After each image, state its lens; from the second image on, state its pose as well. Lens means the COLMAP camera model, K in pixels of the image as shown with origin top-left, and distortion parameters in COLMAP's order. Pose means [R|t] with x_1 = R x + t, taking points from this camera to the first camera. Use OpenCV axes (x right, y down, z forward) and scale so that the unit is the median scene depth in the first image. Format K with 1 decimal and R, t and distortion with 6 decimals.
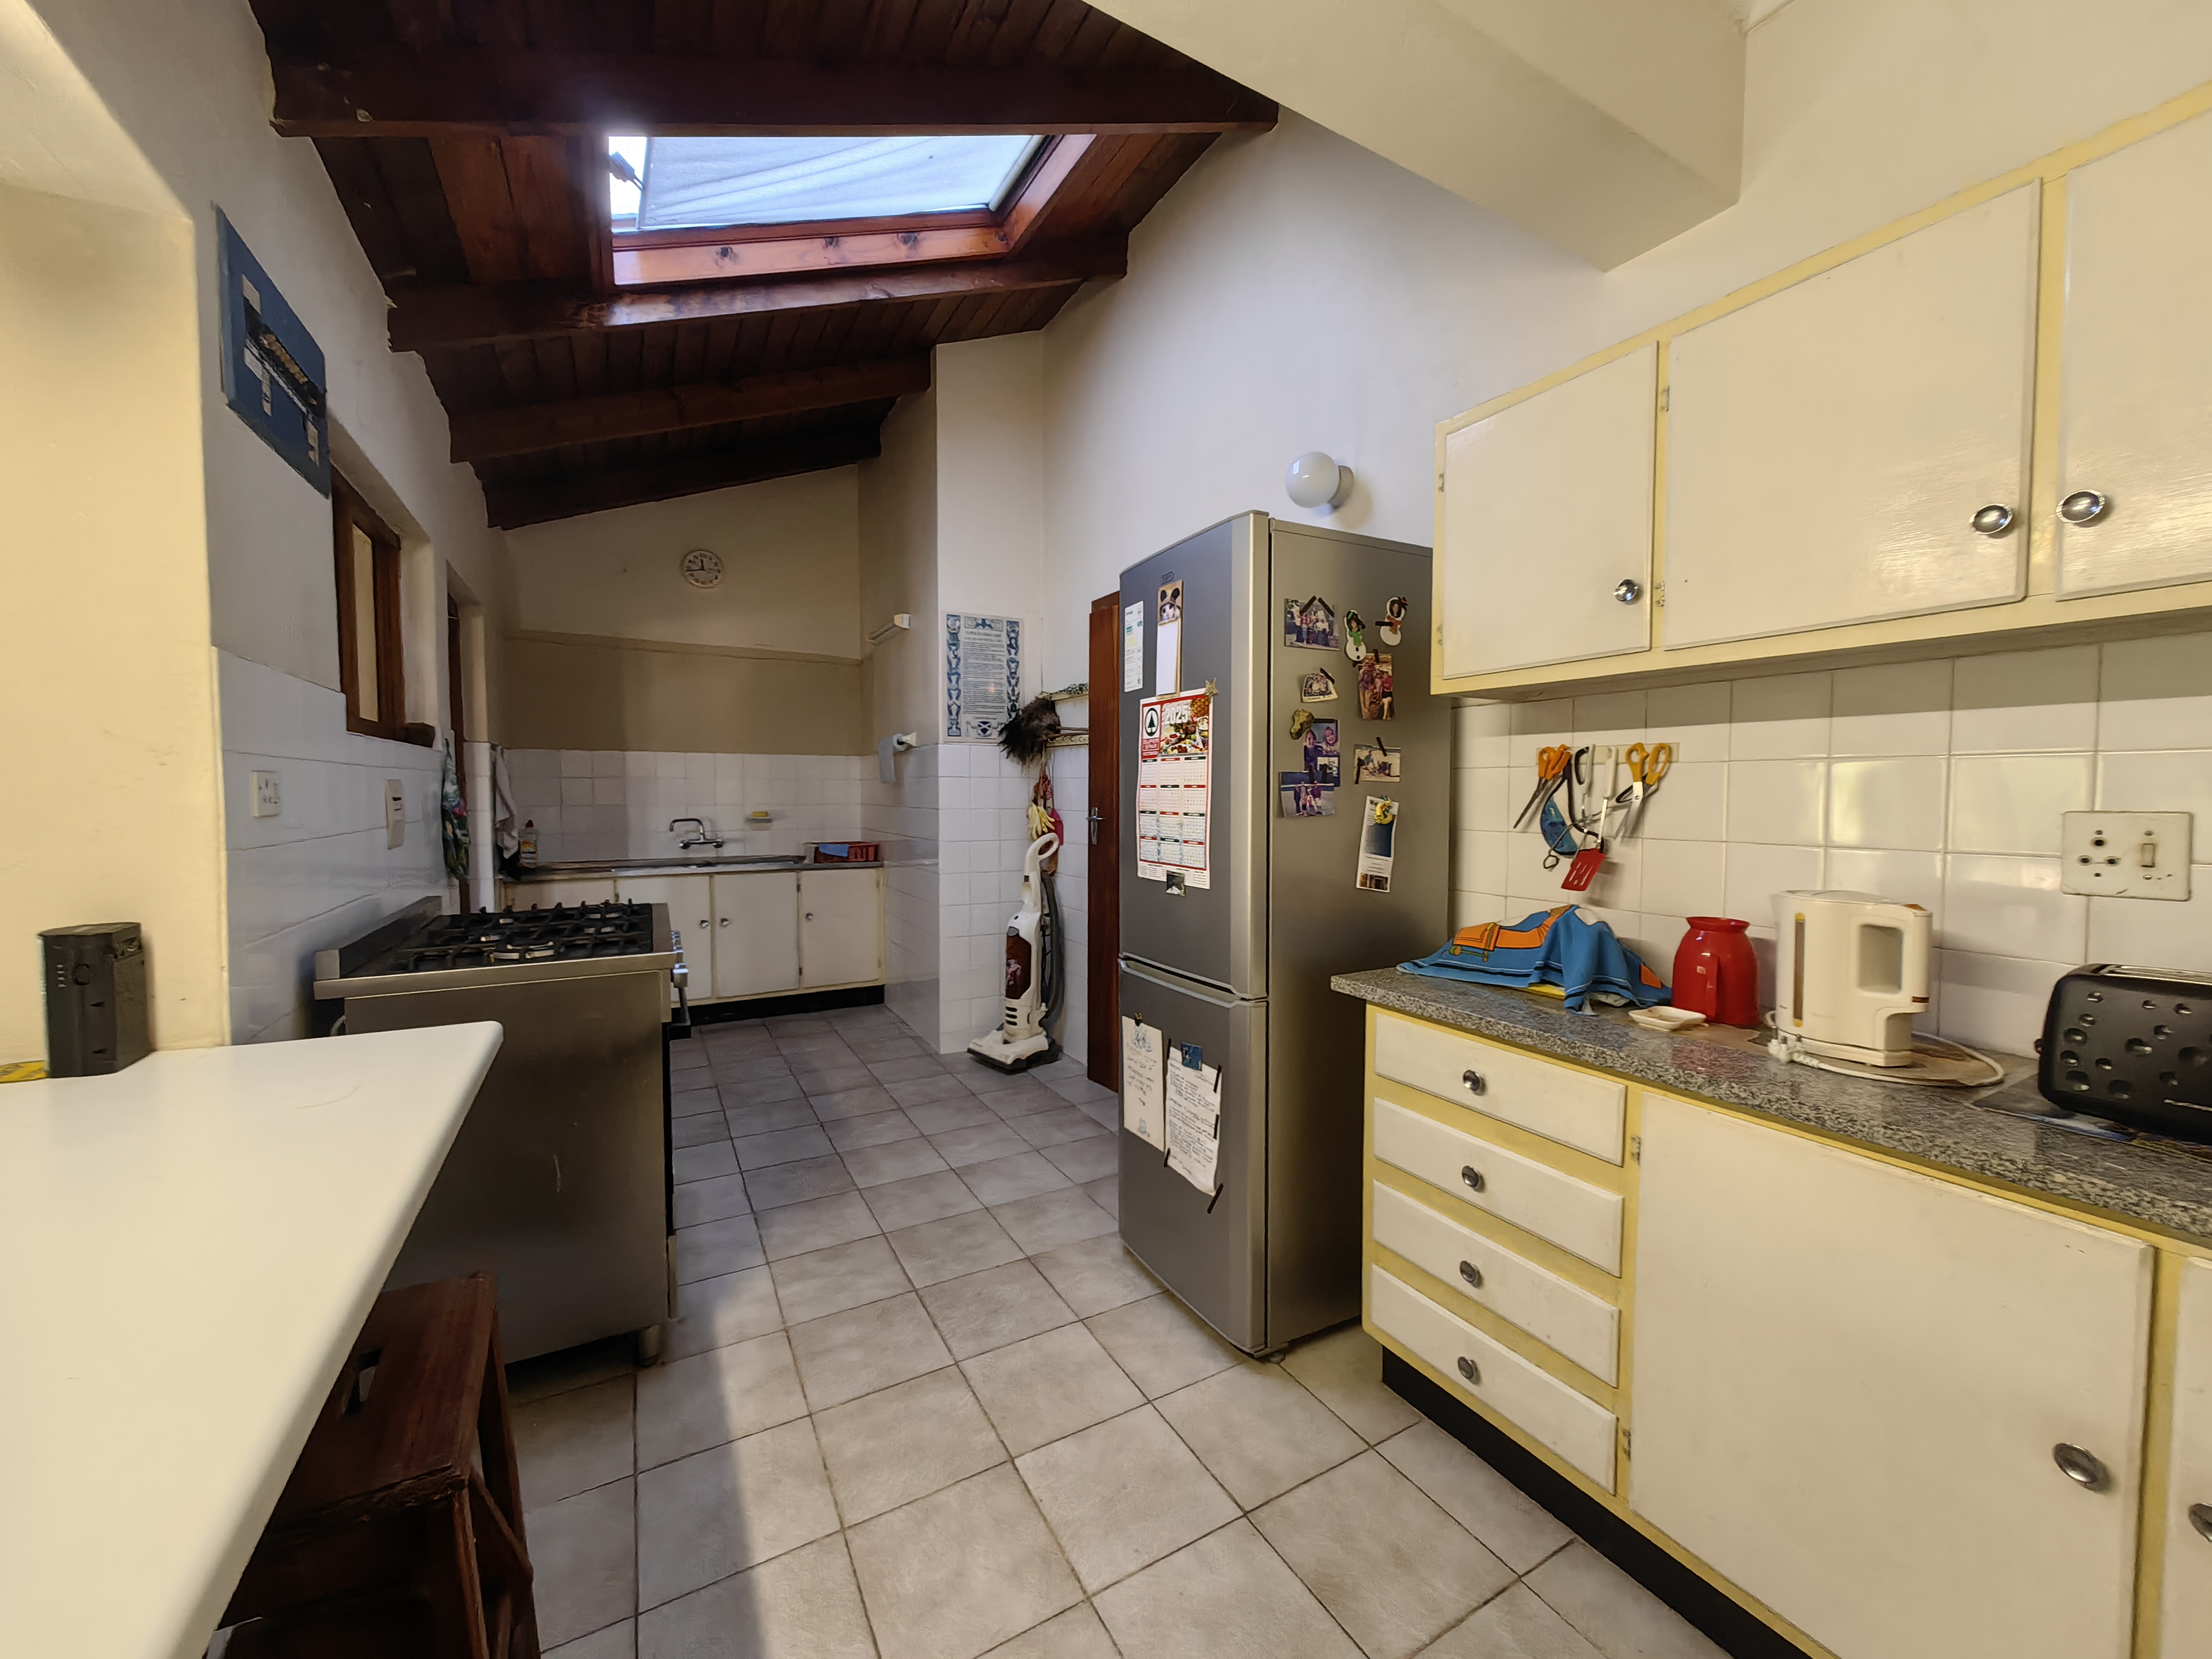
lens RADIAL K [[858.9, 0, 1093.2], [0, 858.9, 828.3], [0, 0, 1]] dist [0.001904, -0.000643]
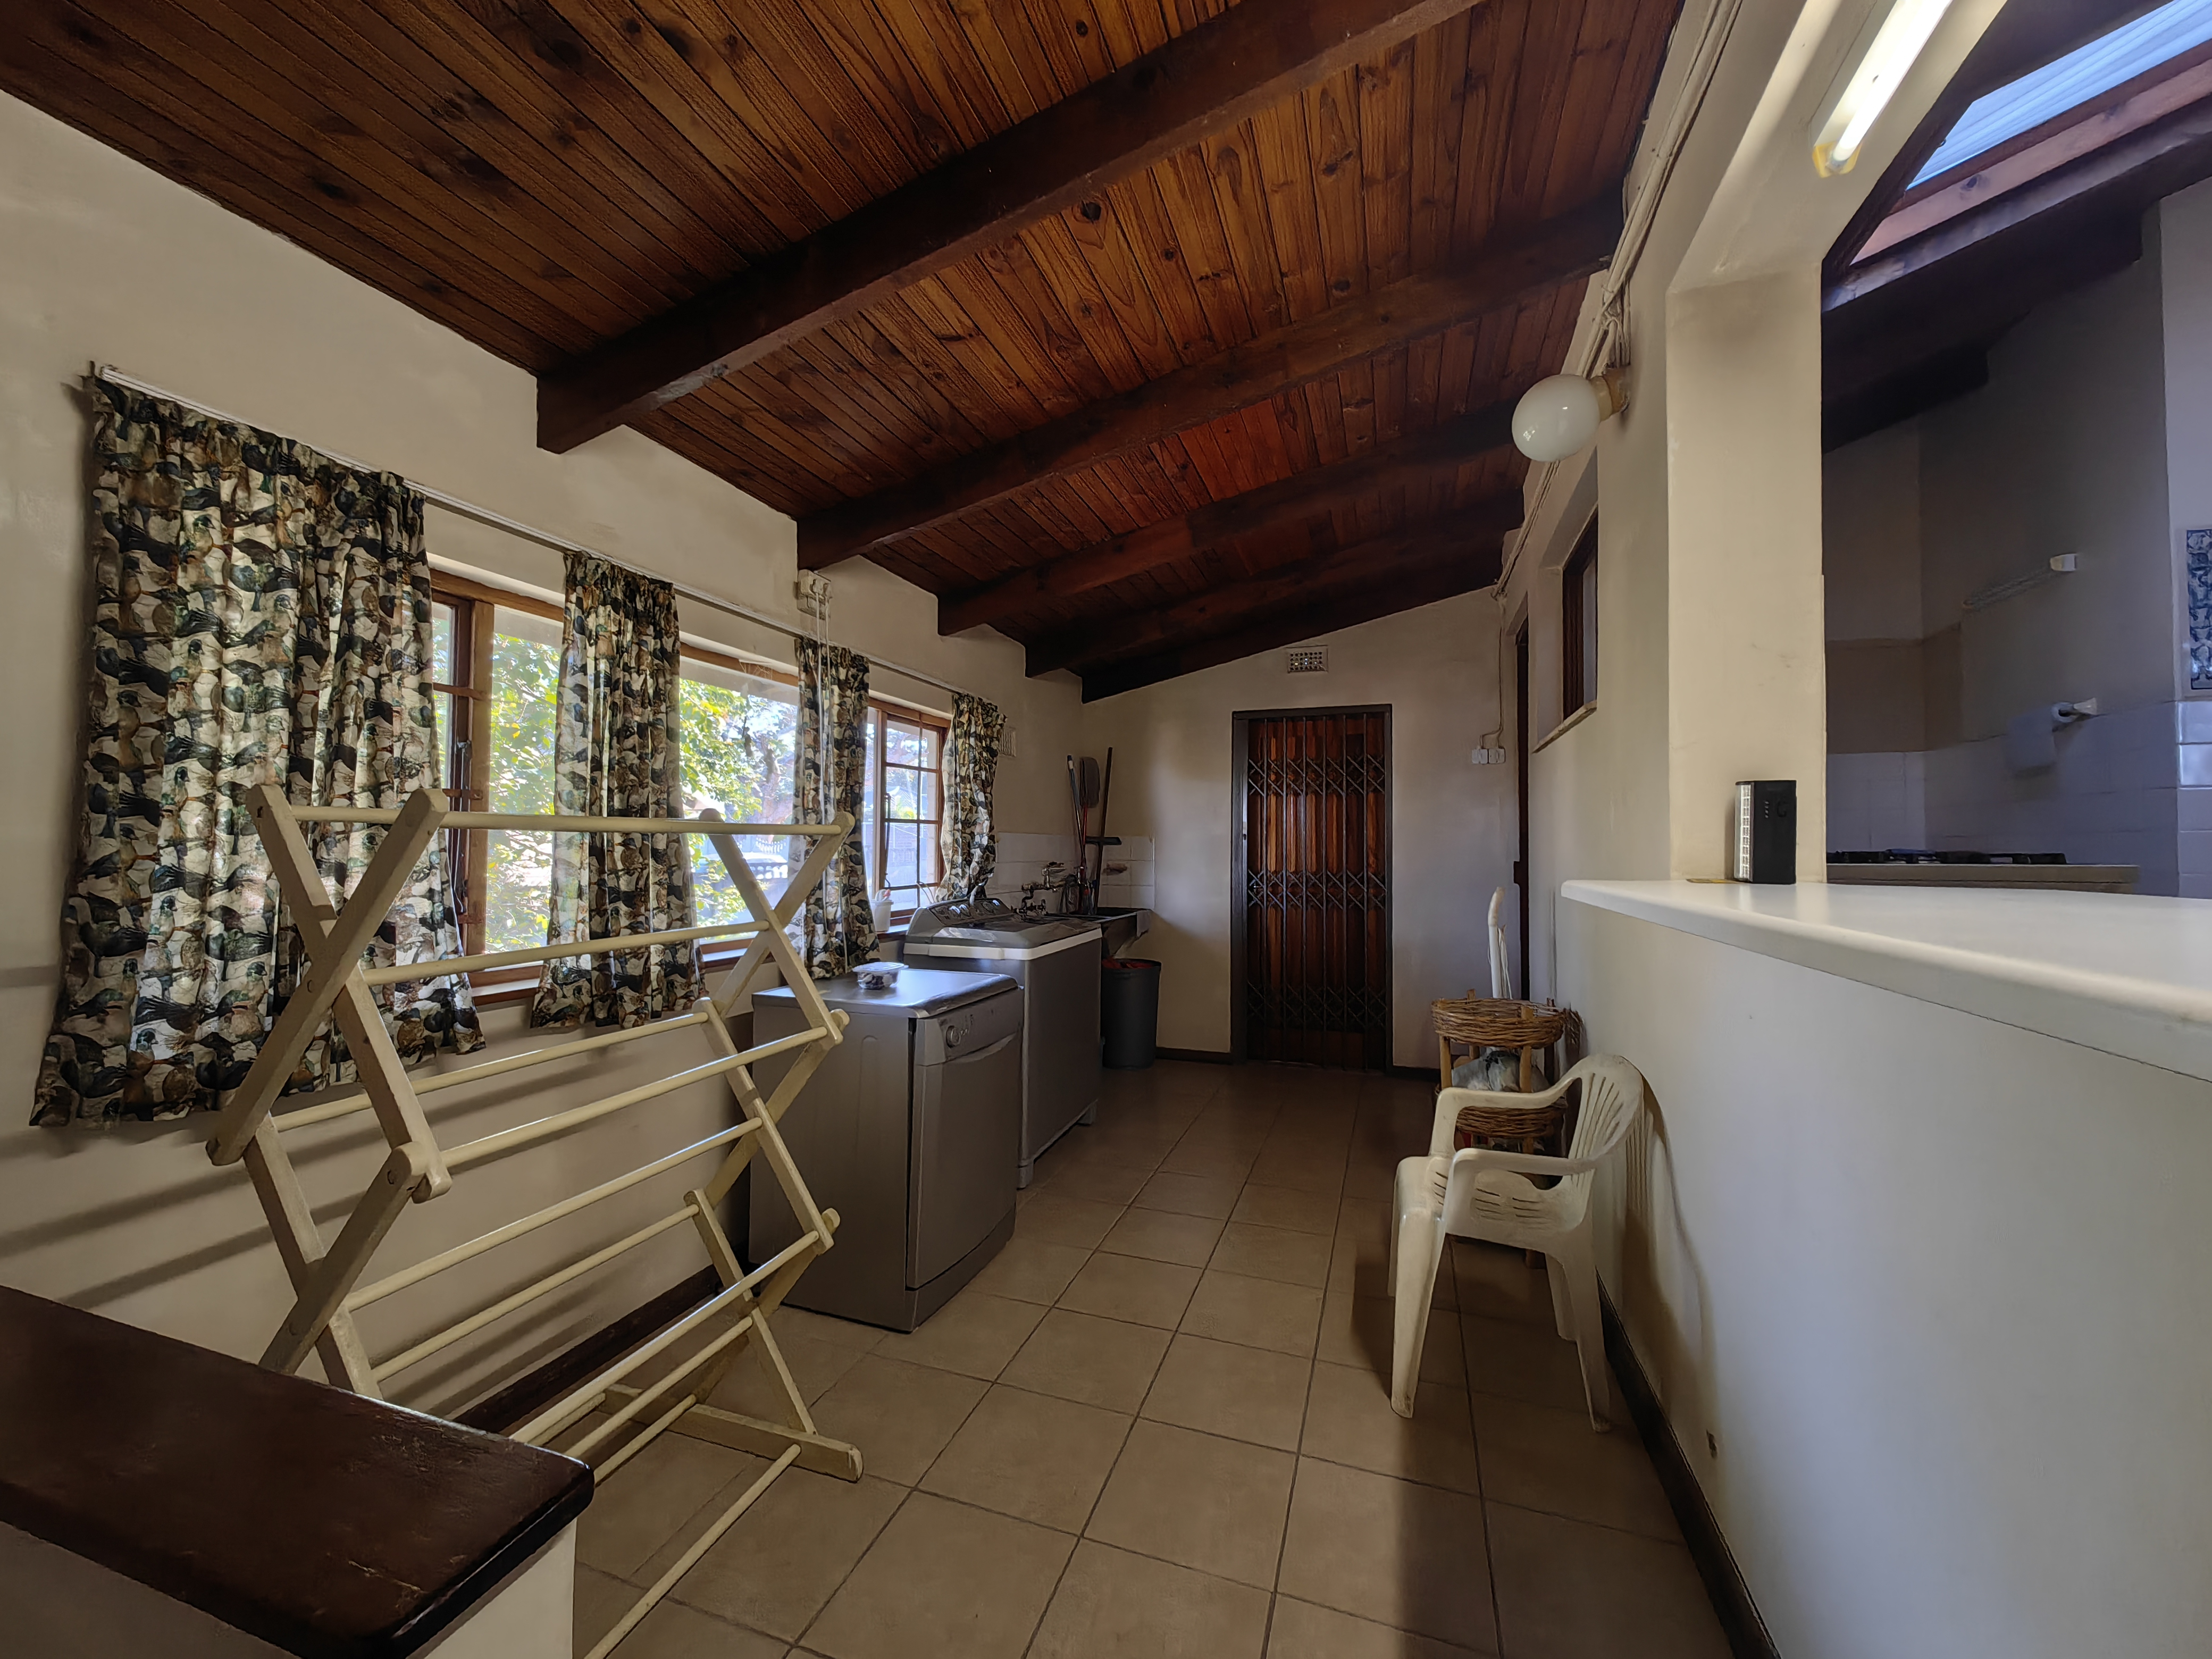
lens RADIAL K [[858.9, 0, 1114.8], [0, 858.9, 824.7], [0, 0, 1]] dist [0.001904, -0.000643]
pose [[0.667047, -0.023429, -0.744647, -0.447110], [-0.032362, 0.997651, -0.060378, 0.162443], [0.744312, 0.064373, 0.664722, -0.368883]]
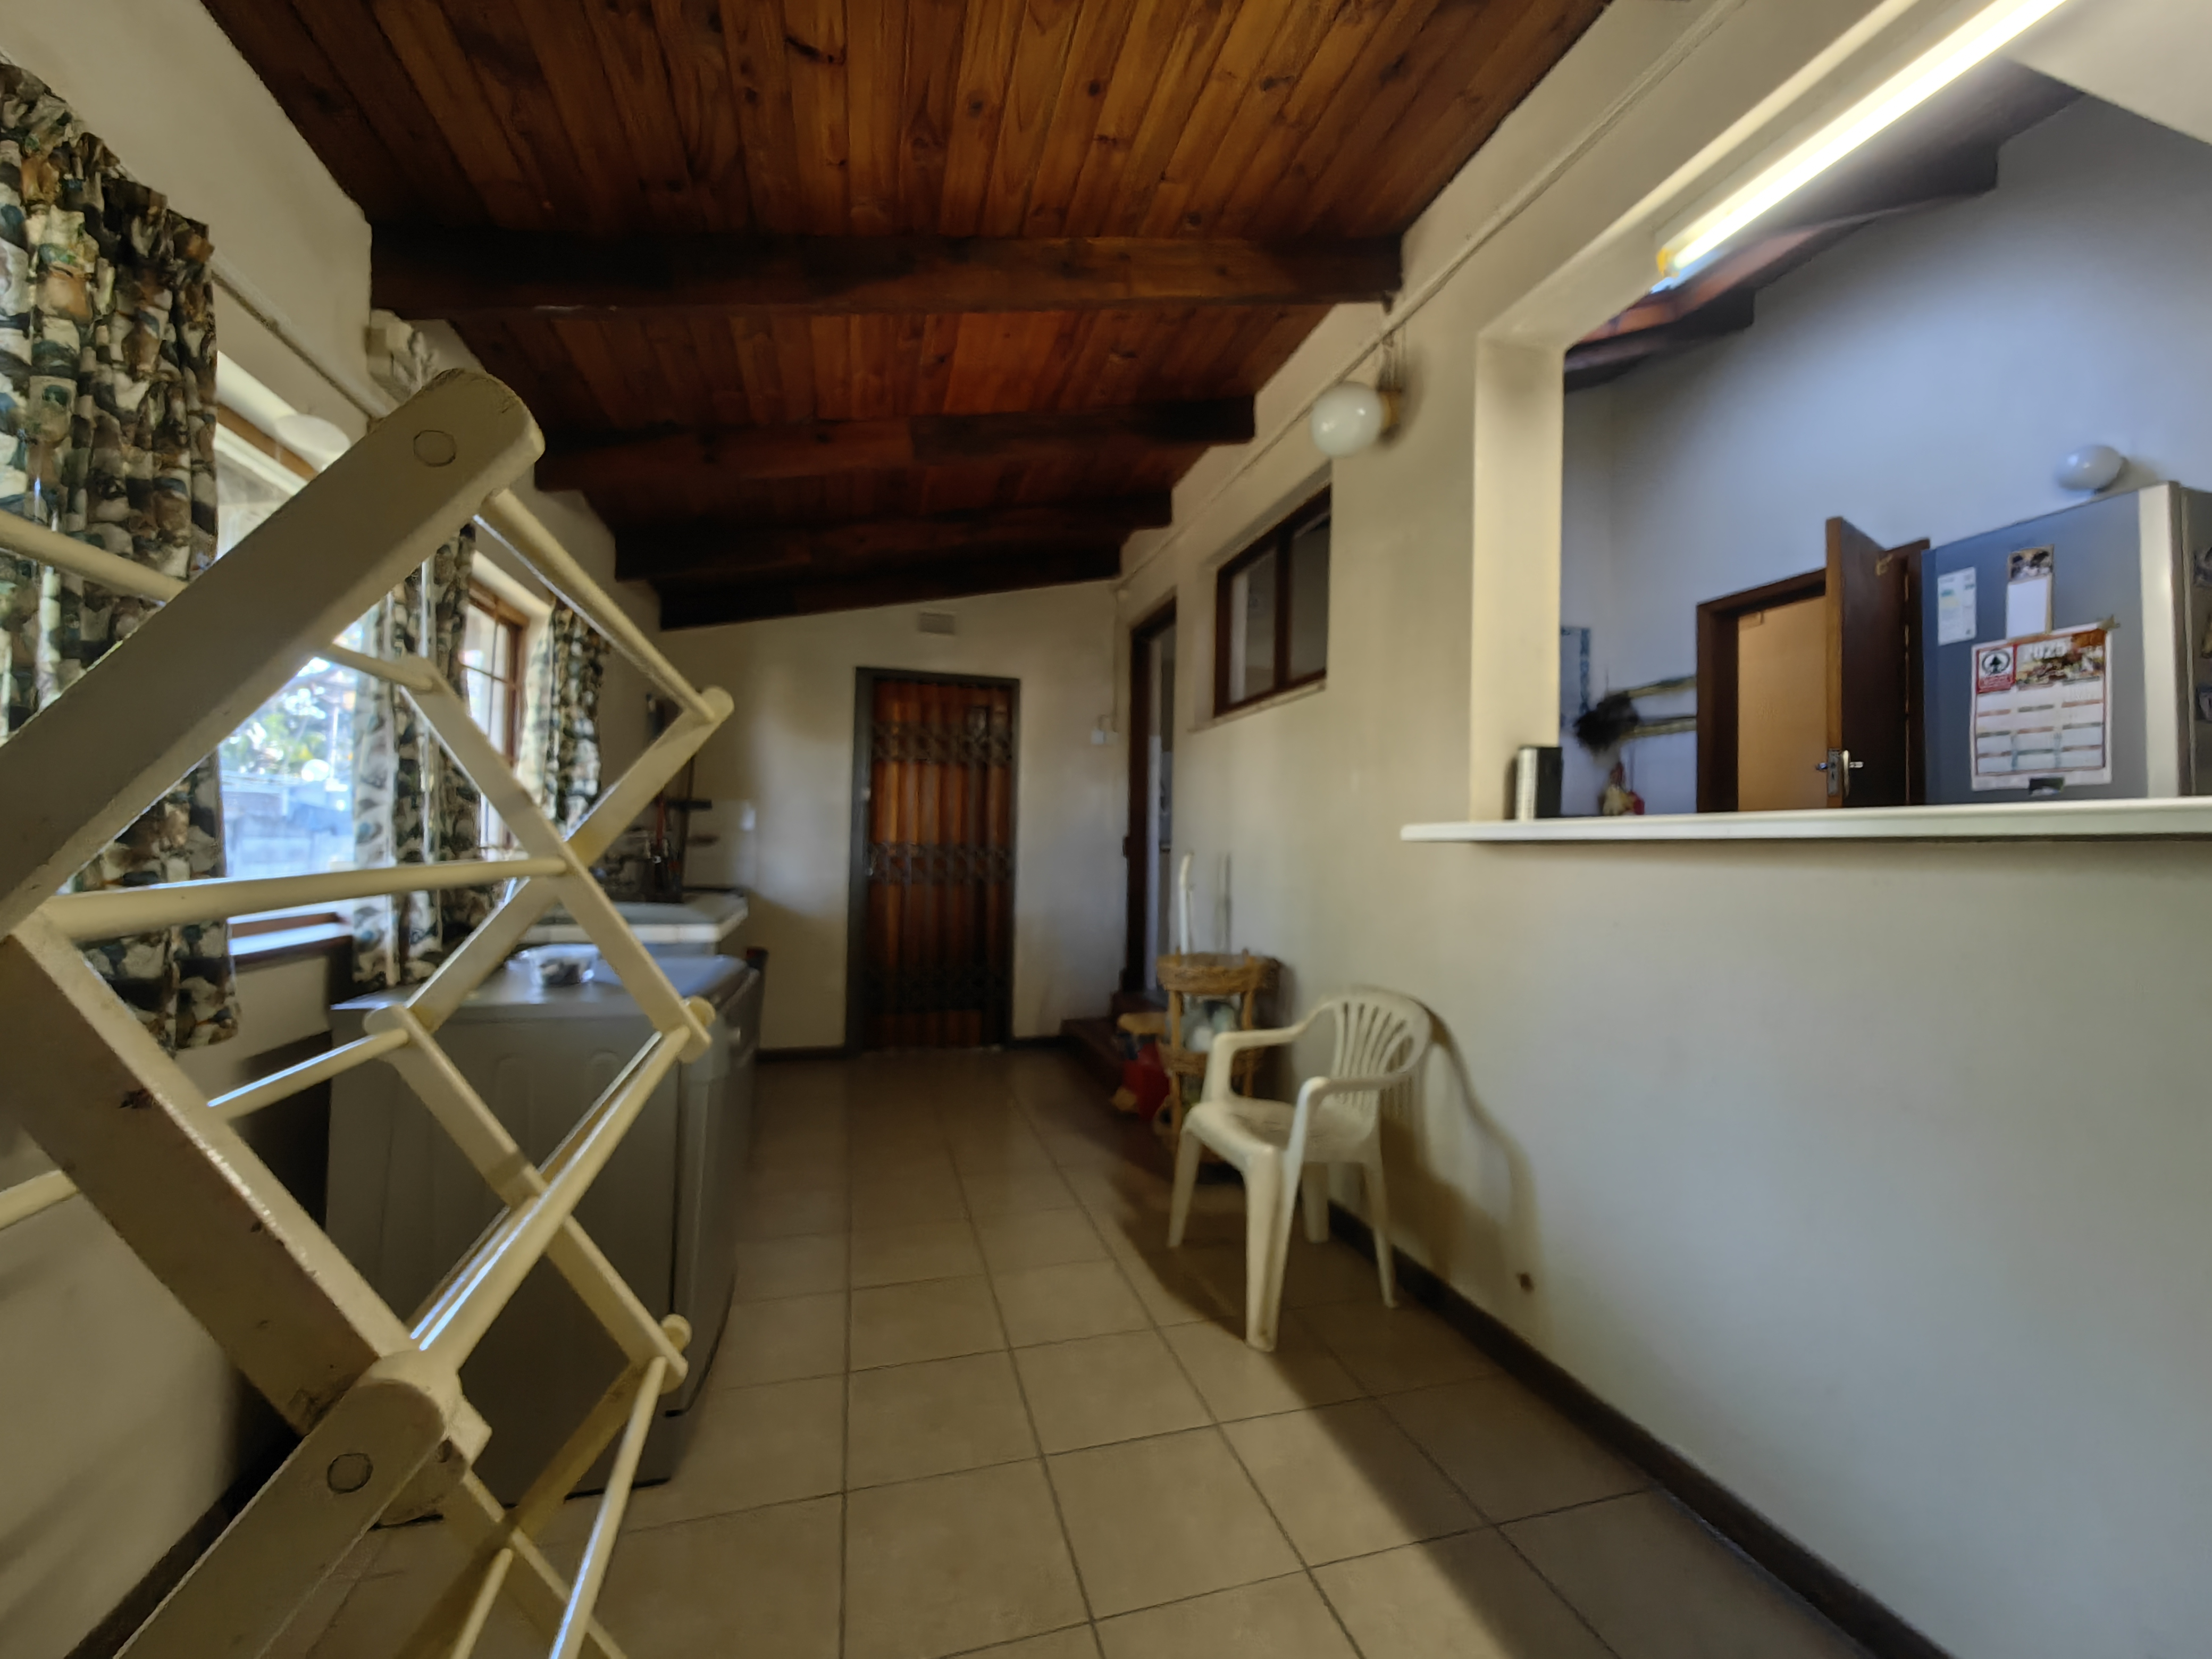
lens RADIAL K [[858.9, 0, 1110.0], [0, 858.9, 827.1], [0, 0, 1]] dist [0.001904, -0.000643]
pose [[0.975647, 0.006697, -0.219245, -0.906922], [-0.022263, 0.997396, -0.068604, 0.228482], [0.218215, 0.071814, 0.973255, -0.473654]]
